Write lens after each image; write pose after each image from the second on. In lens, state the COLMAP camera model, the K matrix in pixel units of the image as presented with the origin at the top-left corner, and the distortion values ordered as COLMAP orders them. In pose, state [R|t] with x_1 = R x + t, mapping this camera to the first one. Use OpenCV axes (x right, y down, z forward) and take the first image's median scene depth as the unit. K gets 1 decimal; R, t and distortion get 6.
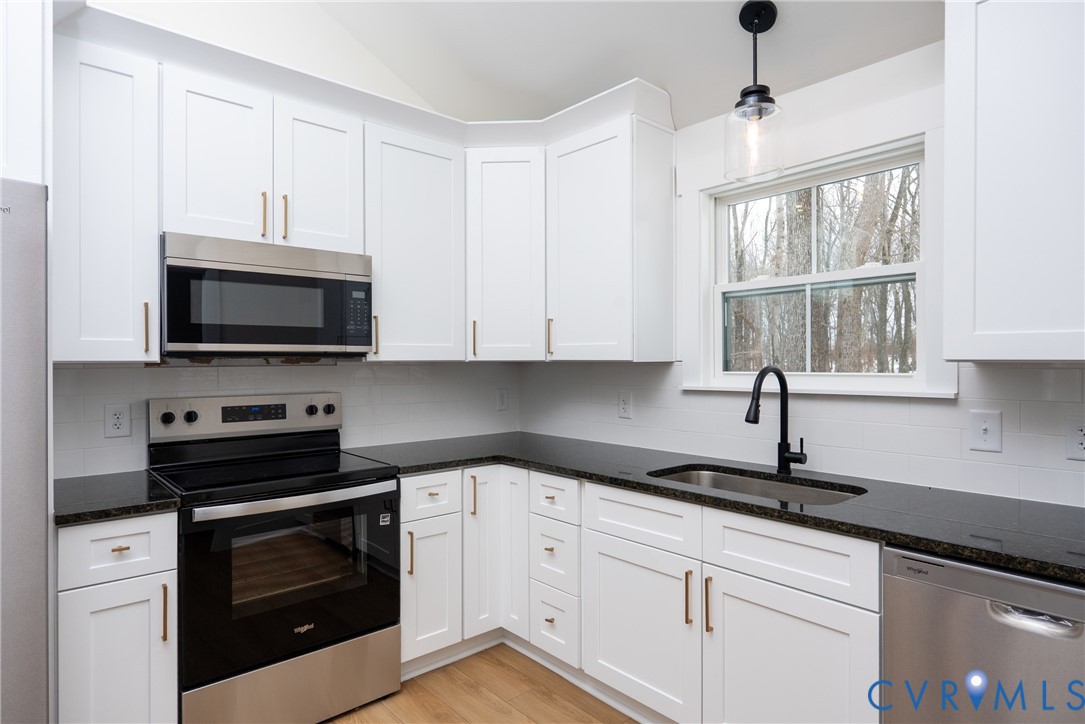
lens RADIAL K [[600.1, 0, 542.5], [0, 600.1, 362.0], [0, 0, 1]] dist [-0.000757, 0.000180]
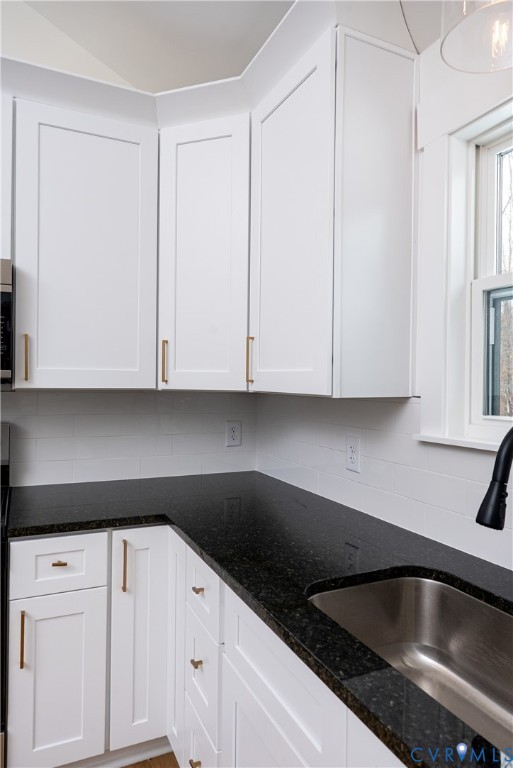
lens RADIAL K [[503.6, 0, 256.5], [0, 503.6, 384.0], [0, 0, 1]] dist [0.001025, 0.000309]
pose [[0.959109, 0.016588, -0.282550, 0.223795], [-0.015469, 0.999861, 0.006191, -0.017075], [0.282613, -0.001567, 0.959233, 0.425361]]
